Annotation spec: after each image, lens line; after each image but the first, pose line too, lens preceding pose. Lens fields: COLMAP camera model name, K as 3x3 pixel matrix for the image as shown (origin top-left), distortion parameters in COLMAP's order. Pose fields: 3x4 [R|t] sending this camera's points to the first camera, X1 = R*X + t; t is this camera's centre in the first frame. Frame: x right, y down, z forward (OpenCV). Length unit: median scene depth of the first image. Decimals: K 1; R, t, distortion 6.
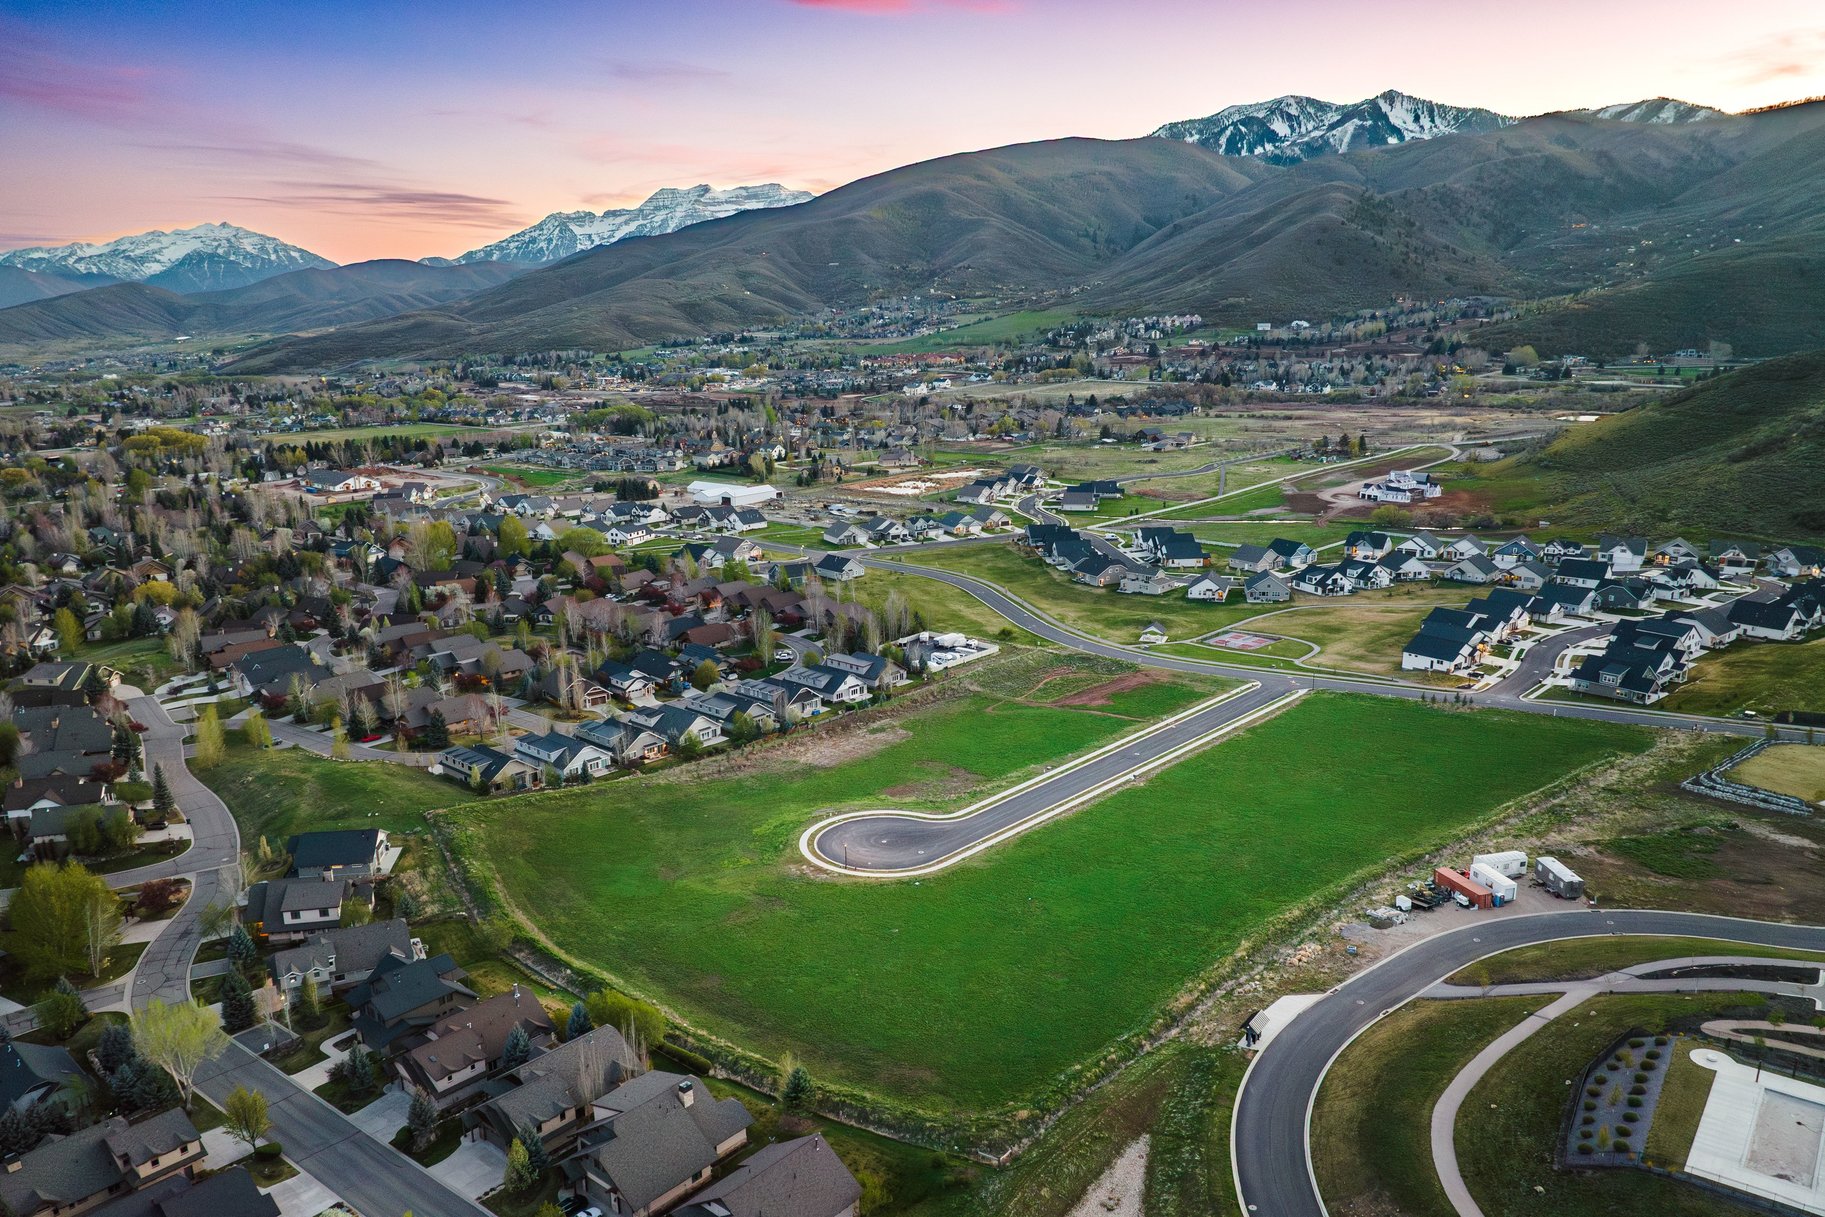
lens RADIAL K [[1354.7, 0, 899.4], [0, 1354.7, 654.1], [0, 0, 1]] dist [-0.034471, -0.009424]
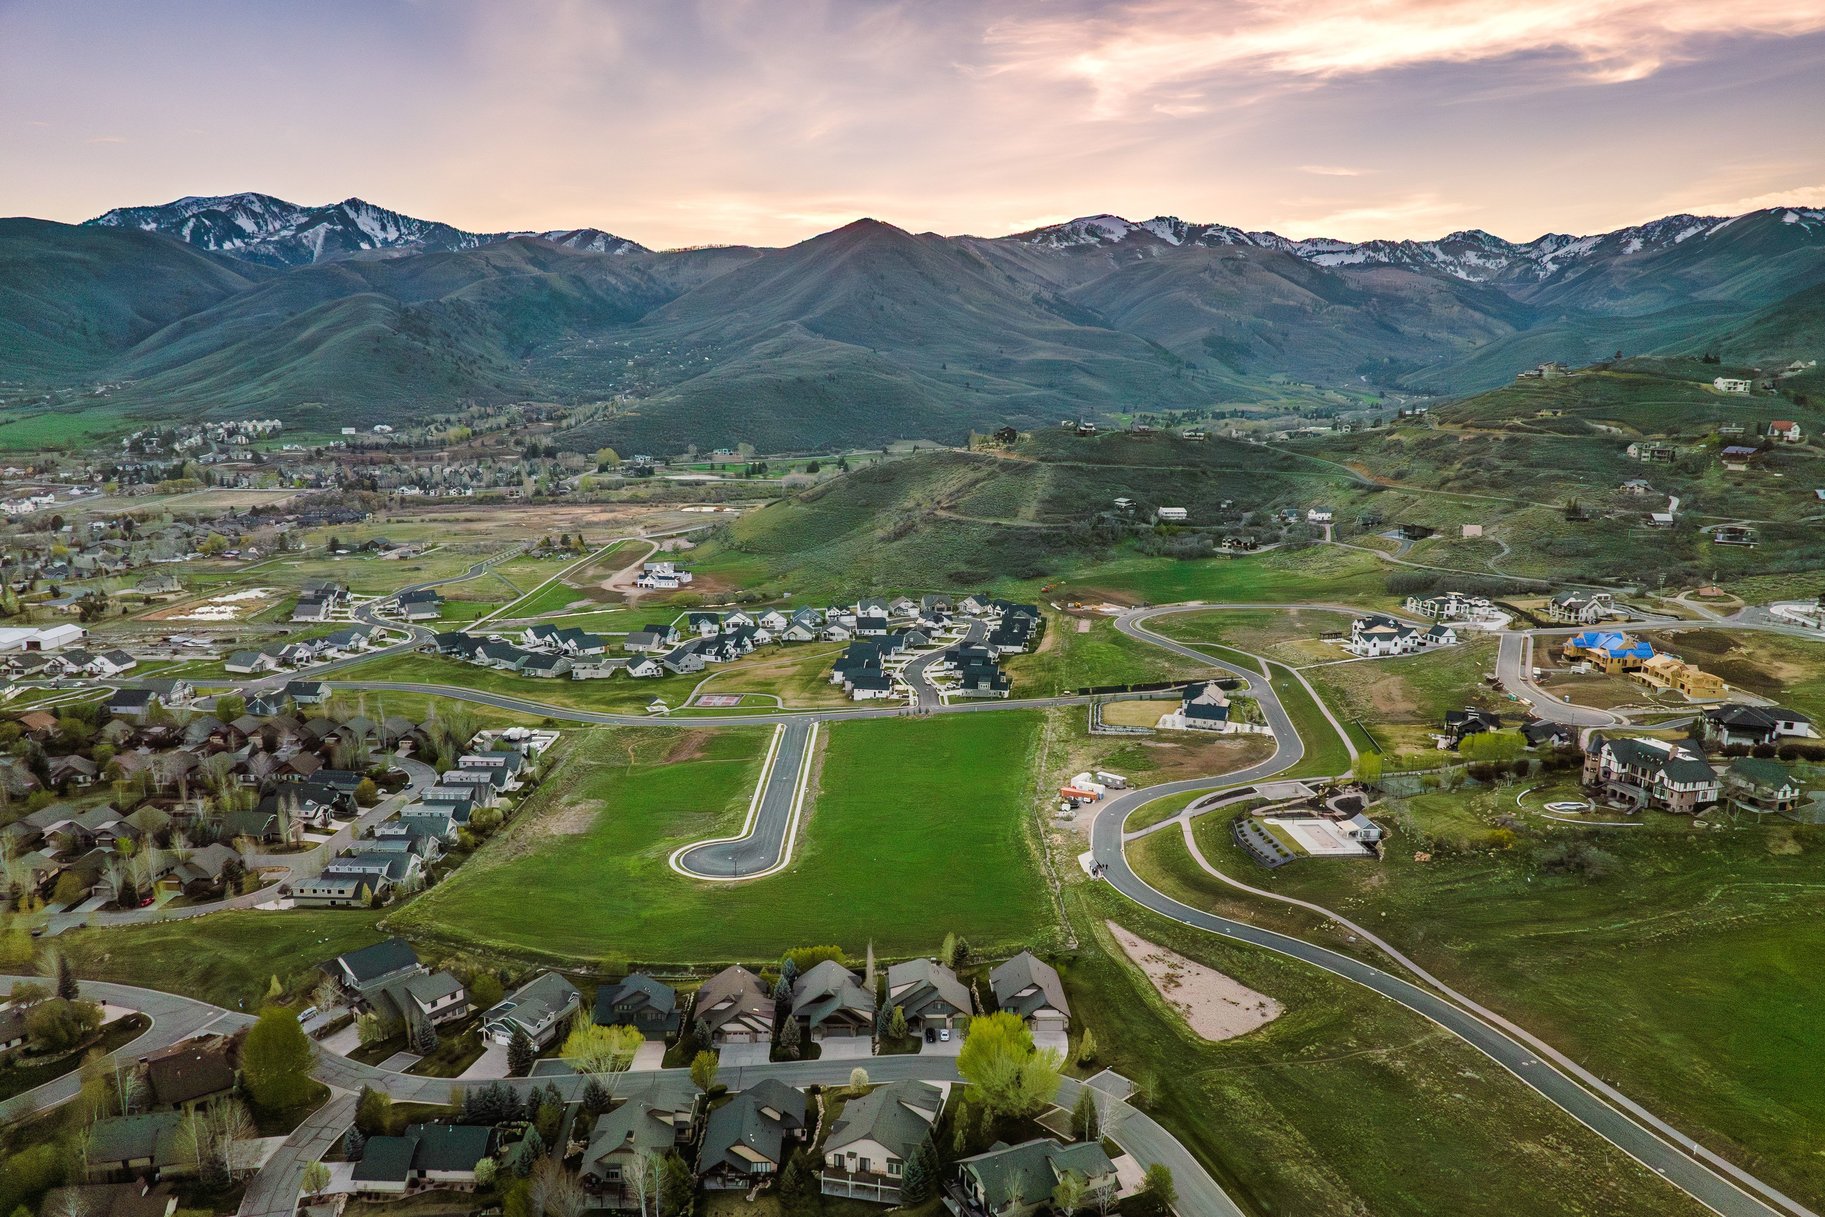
lens RADIAL K [[1287.7, 0, 920.9], [0, 1287.7, 648.1], [0, 0, 1]] dist [-0.034089, -0.005323]
pose [[0.731995, -0.112216, 0.672005, -0.134347], [0.152228, 0.988345, -0.000777, -0.008677], [-0.664085, 0.102867, 0.740547, -0.028314]]
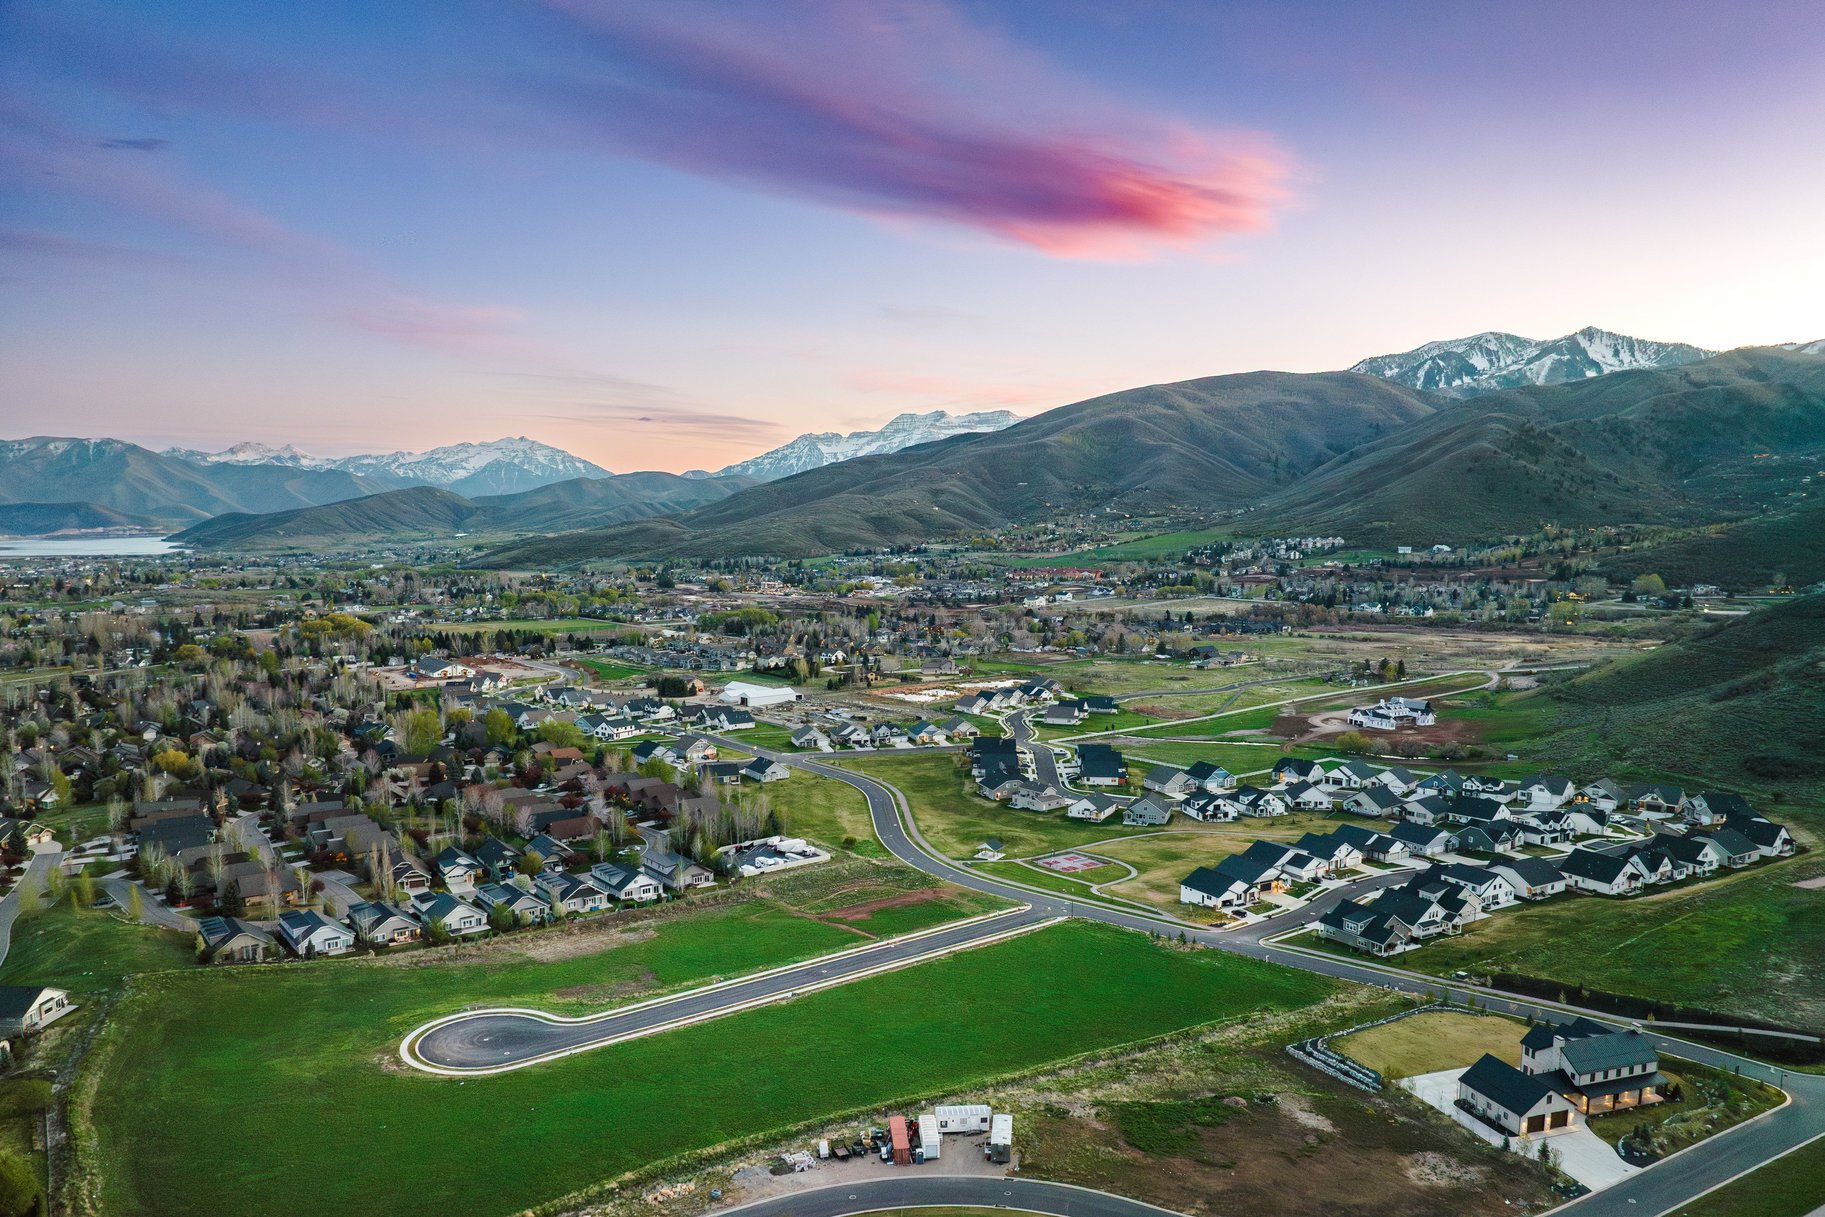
lens RADIAL K [[1287.7, 0, 920.9], [0, 1287.7, 648.1], [0, 0, 1]] dist [-0.034089, -0.005323]
pose [[0.987924, 0.033763, -0.151218, 0.082299], [-0.056367, 0.987411, -0.147791, -0.005819], [0.144325, 0.154530, 0.977390, 0.007087]]
